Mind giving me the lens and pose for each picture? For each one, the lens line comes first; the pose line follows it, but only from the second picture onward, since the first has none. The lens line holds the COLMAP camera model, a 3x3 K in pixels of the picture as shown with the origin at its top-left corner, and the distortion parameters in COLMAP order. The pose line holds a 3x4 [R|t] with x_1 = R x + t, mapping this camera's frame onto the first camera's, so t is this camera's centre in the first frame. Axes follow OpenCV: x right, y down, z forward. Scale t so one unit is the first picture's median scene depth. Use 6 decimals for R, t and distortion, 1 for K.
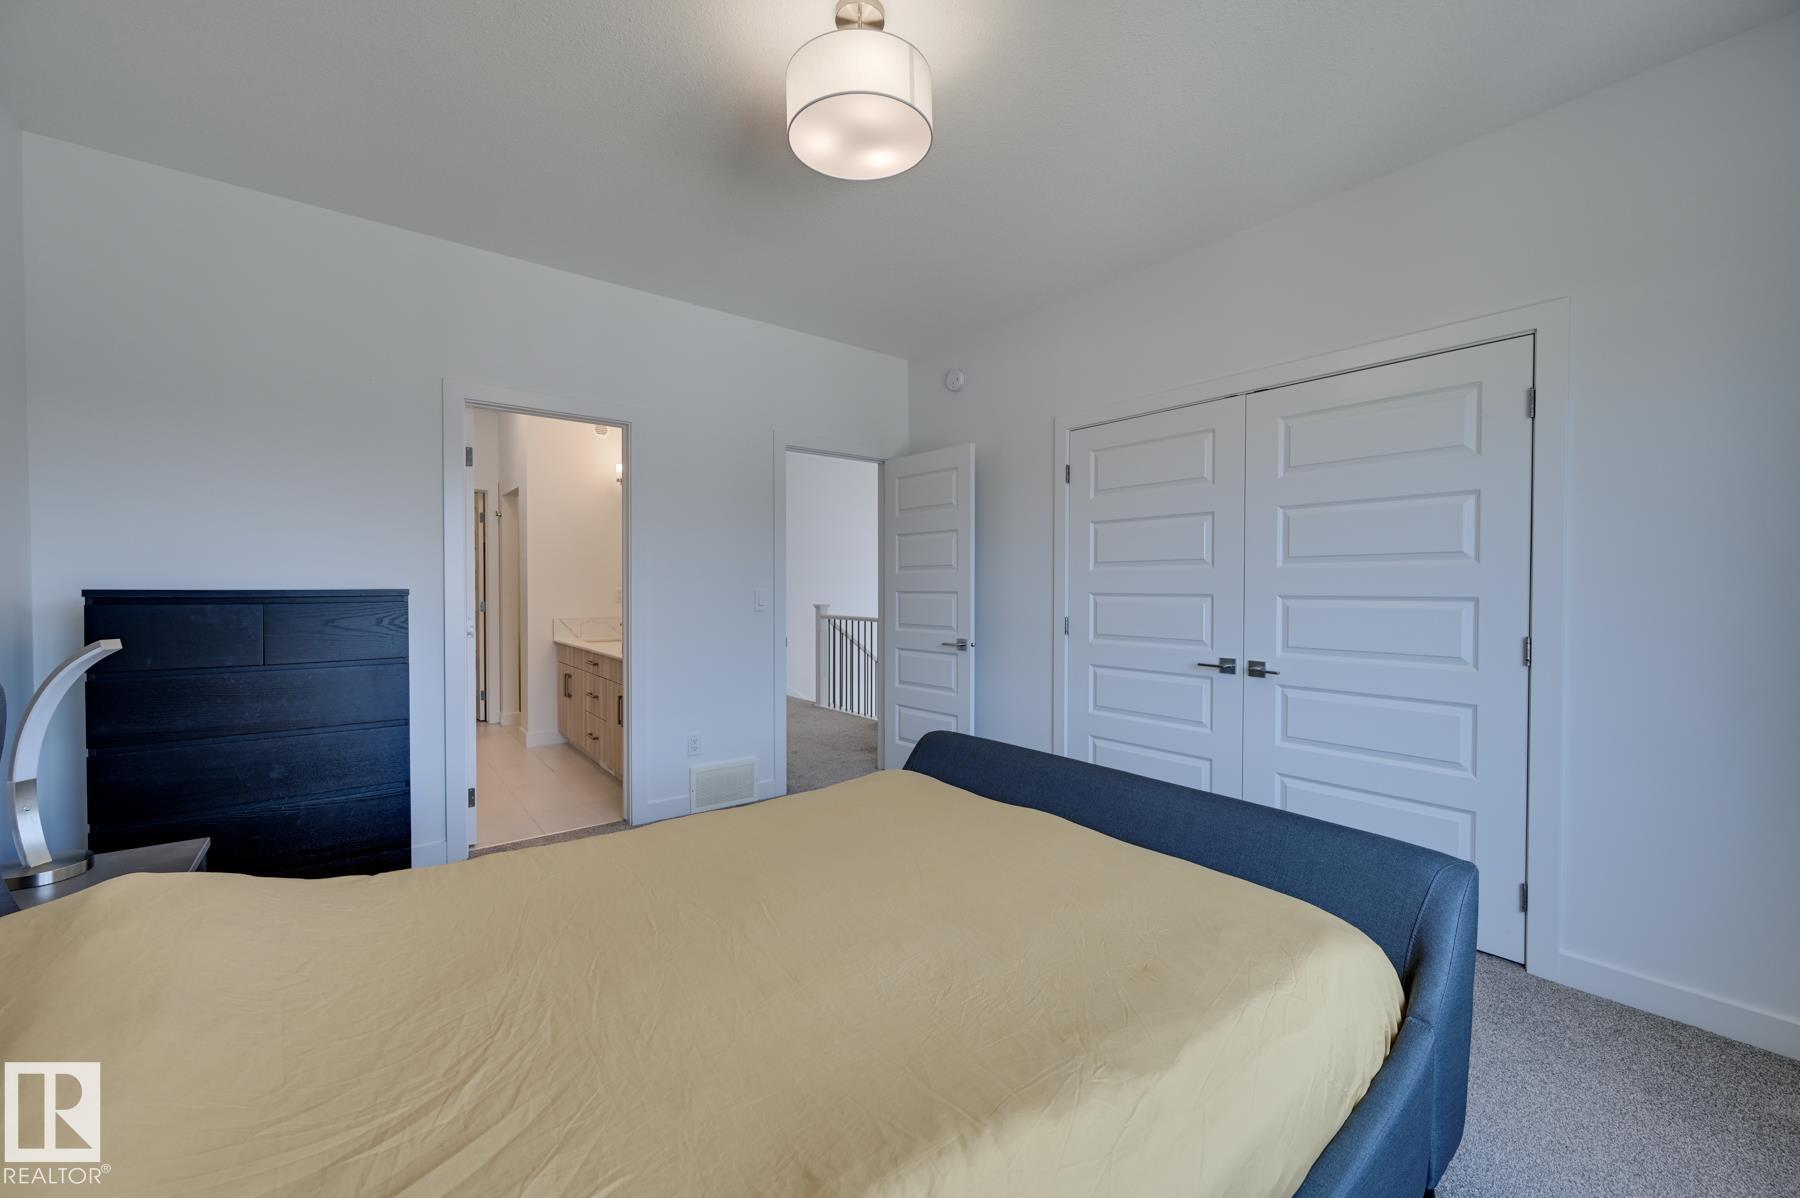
lens RADIAL K [[705.7, 0, 900.4], [0, 705.7, 588.2], [0, 0, 1]] dist [-0.000561, -0.000095]
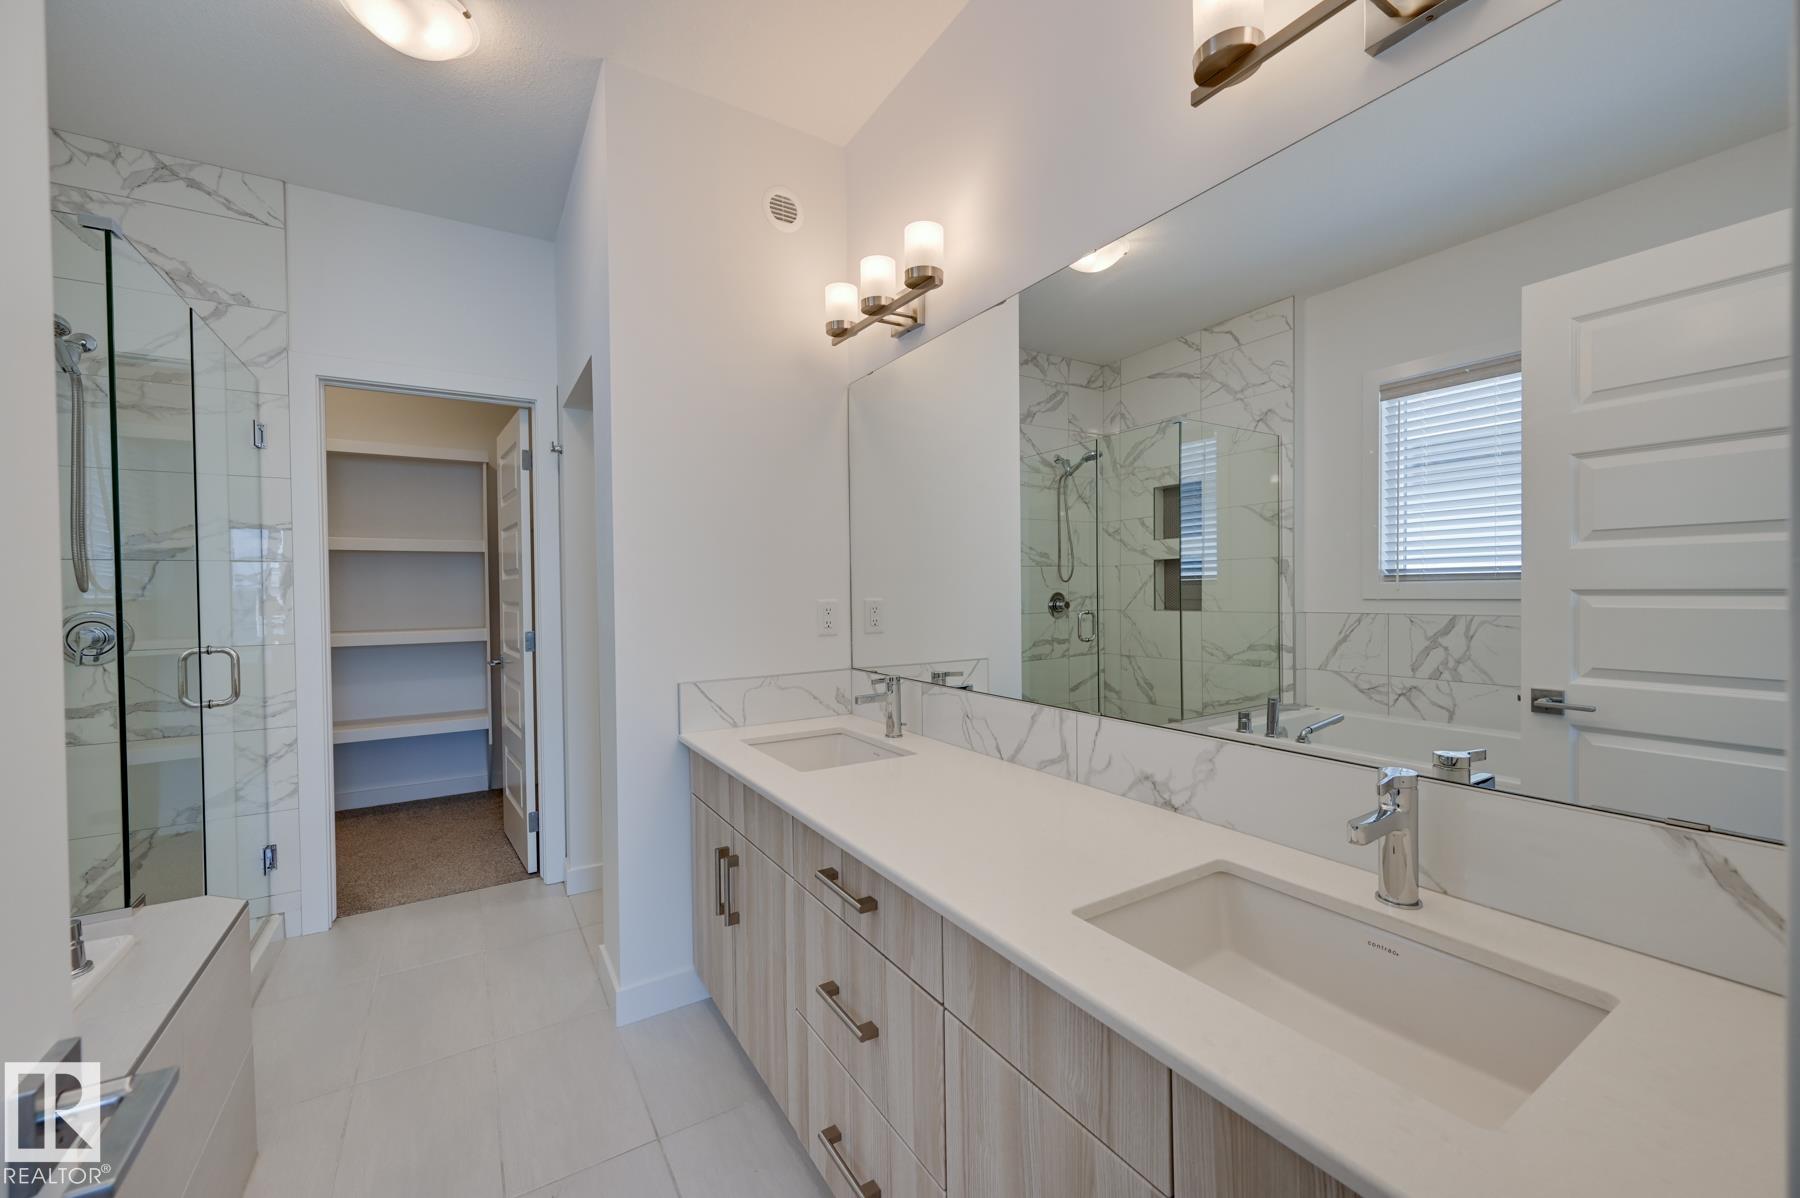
lens RADIAL K [[688.9, 0, 900.0], [0, 688.9, 599.0], [0, 0, 1]] dist [0.001746, 0.000173]
pose [[0.994799, -0.009386, -0.101428, -0.331594], [0.009048, 0.999952, -0.003800, 0.000265], [0.101459, 0.002862, 0.994836, 0.634628]]
